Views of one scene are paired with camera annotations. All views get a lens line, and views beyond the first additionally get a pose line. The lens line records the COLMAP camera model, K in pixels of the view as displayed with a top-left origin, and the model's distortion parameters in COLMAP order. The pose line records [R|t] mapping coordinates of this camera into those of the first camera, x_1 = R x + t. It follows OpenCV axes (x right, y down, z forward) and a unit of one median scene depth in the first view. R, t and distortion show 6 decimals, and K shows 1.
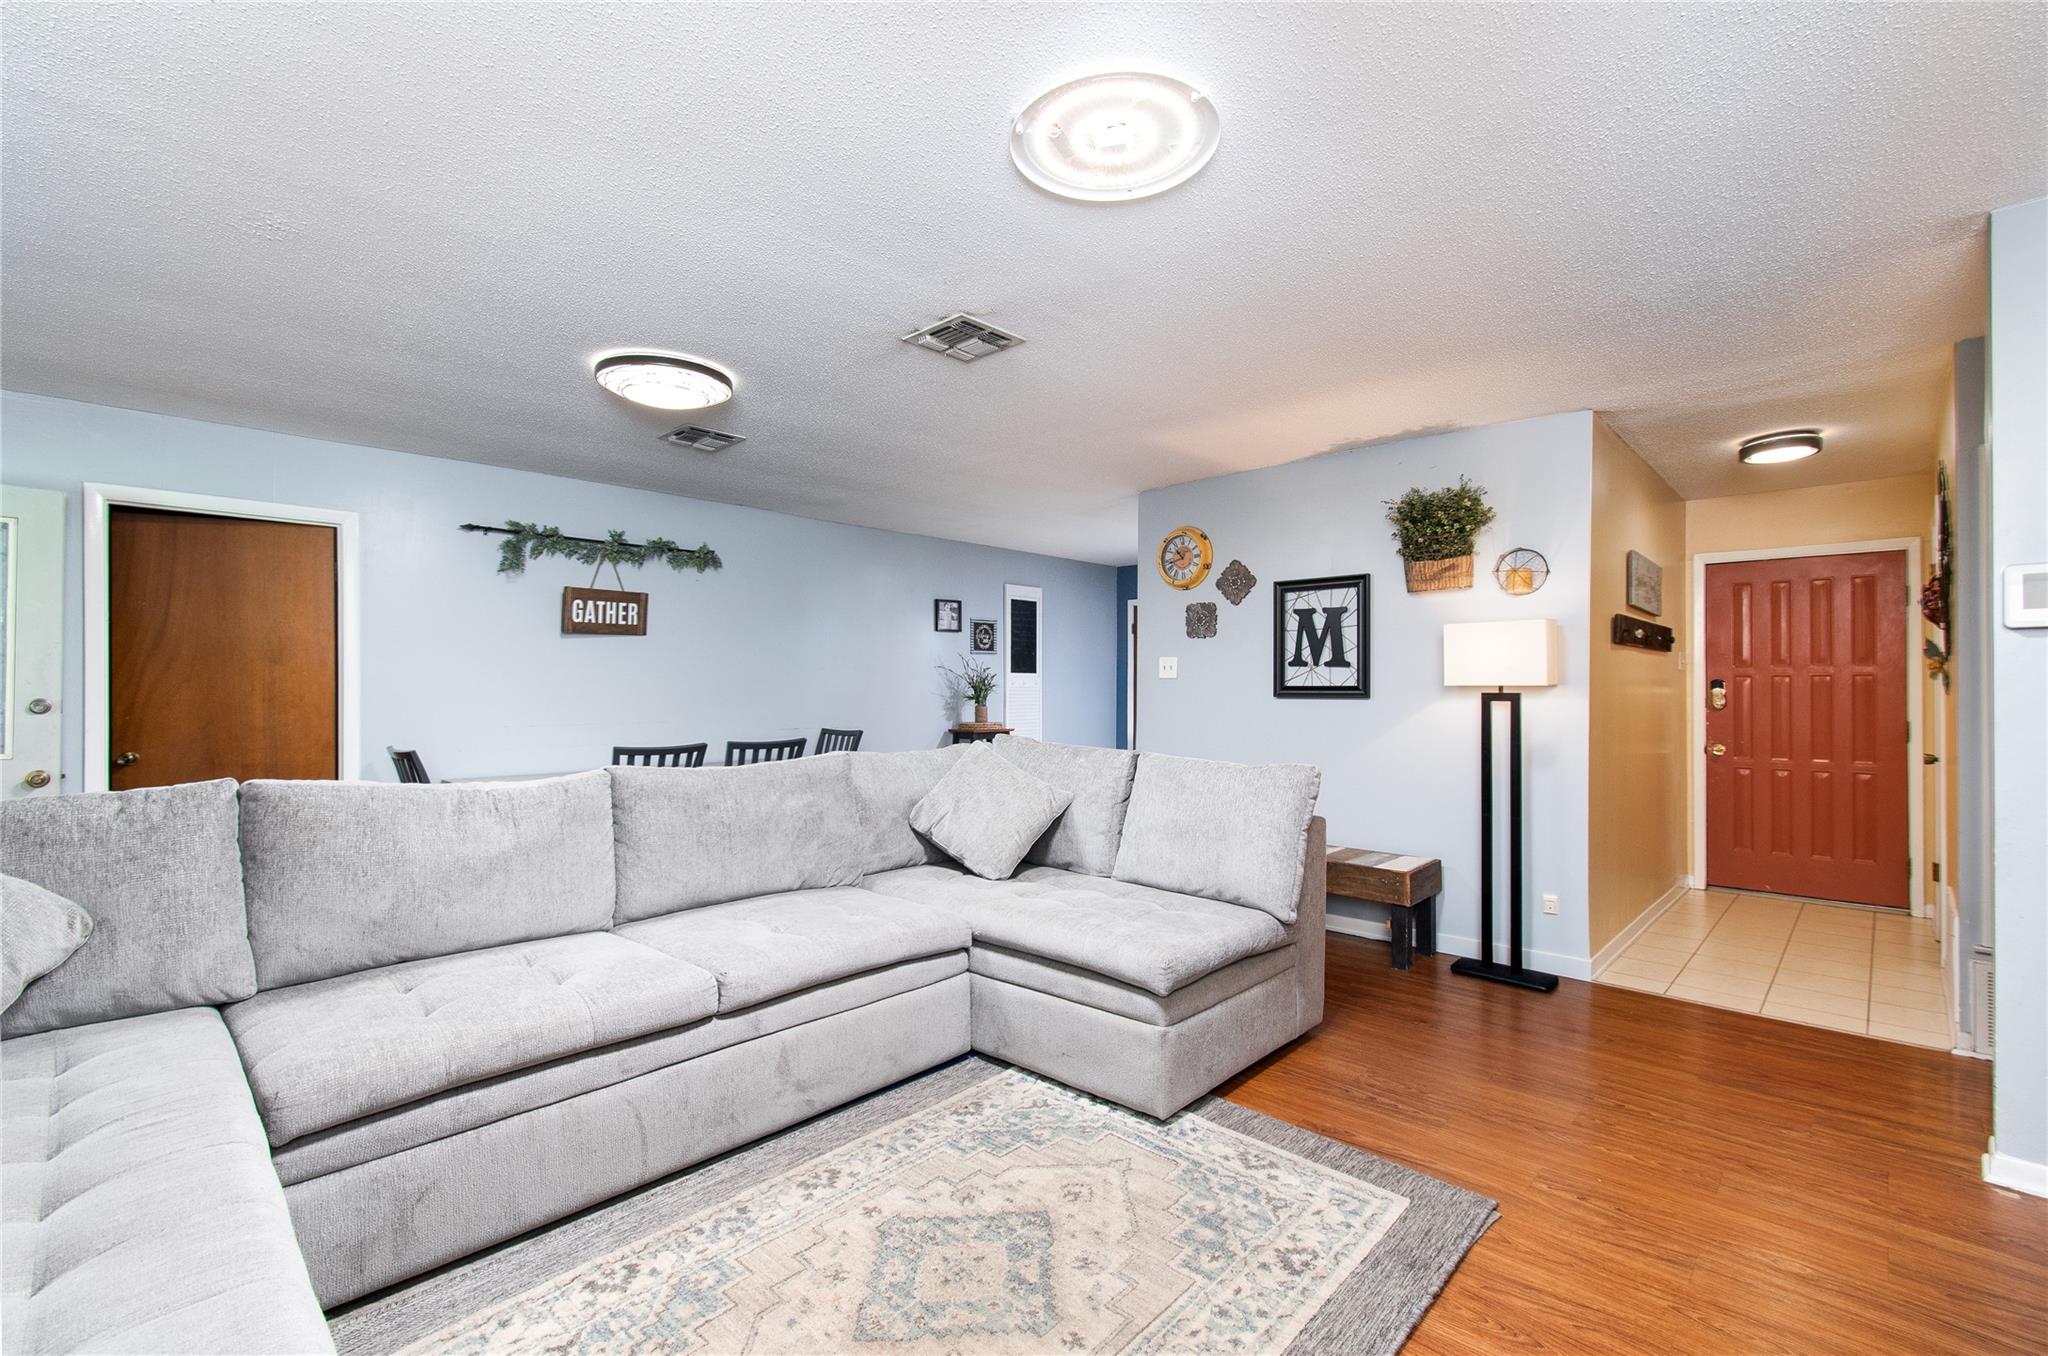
lens RADIAL K [[898.2, 0, 1032.6], [0, 898.2, 685.6], [0, 0, 1]] dist [0.002106, -0.000159]
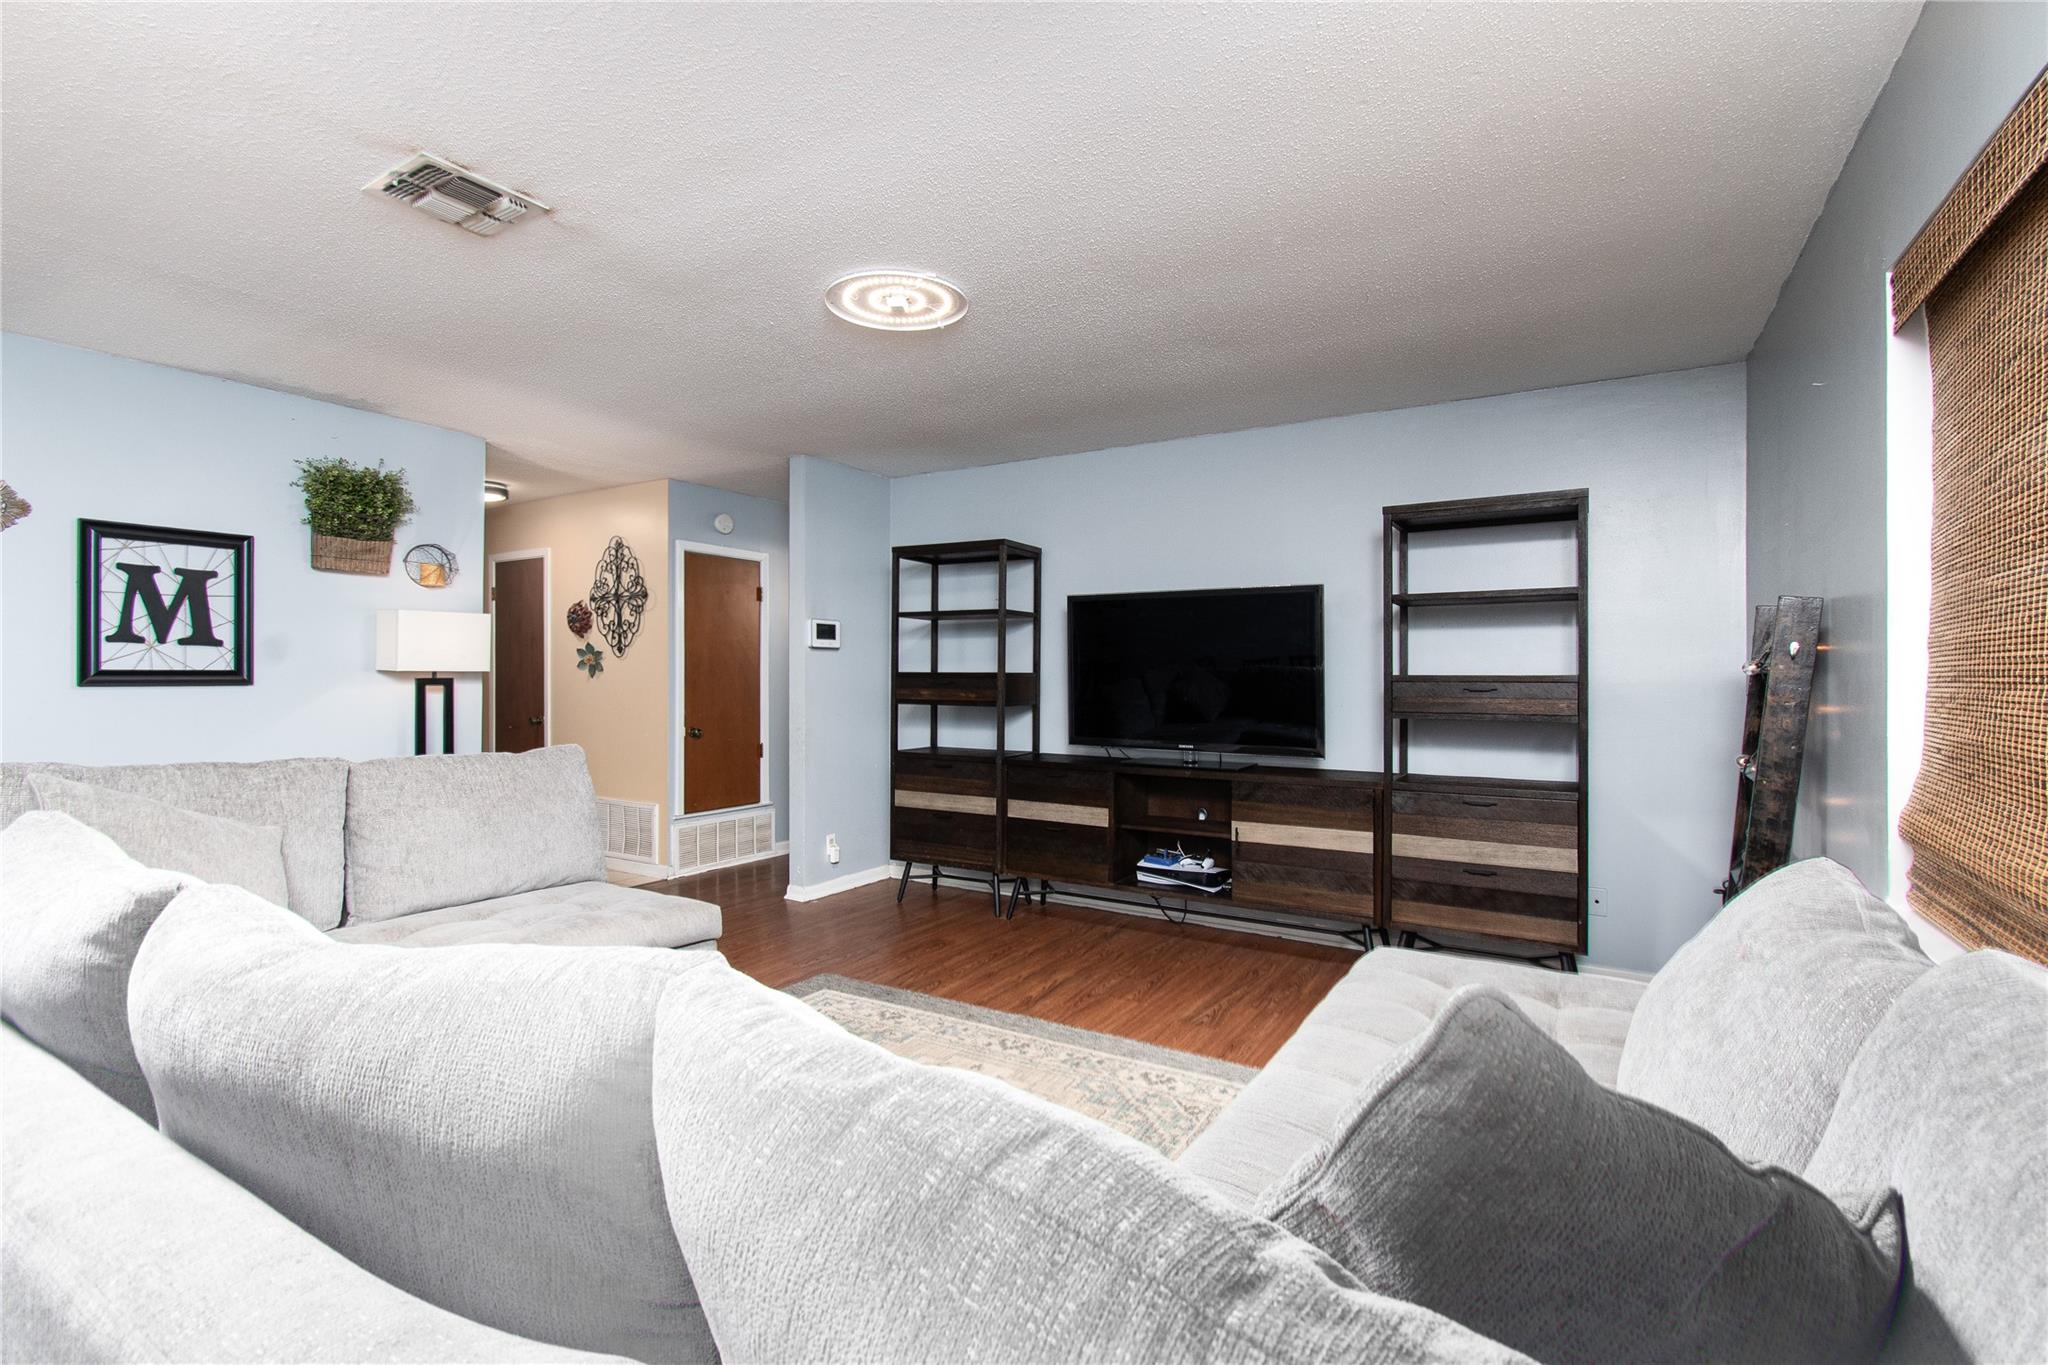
lens RADIAL K [[912.0, 0, 1022.4], [0, 912.0, 673.4], [0, 0, 1]] dist [-0.001859, -0.000031]
pose [[-0.203775, 0.000480, 0.979018, -0.592351], [-0.005972, 0.999981, -0.001734, 0.000349], [-0.979000, -0.006200, -0.203768, 0.461175]]
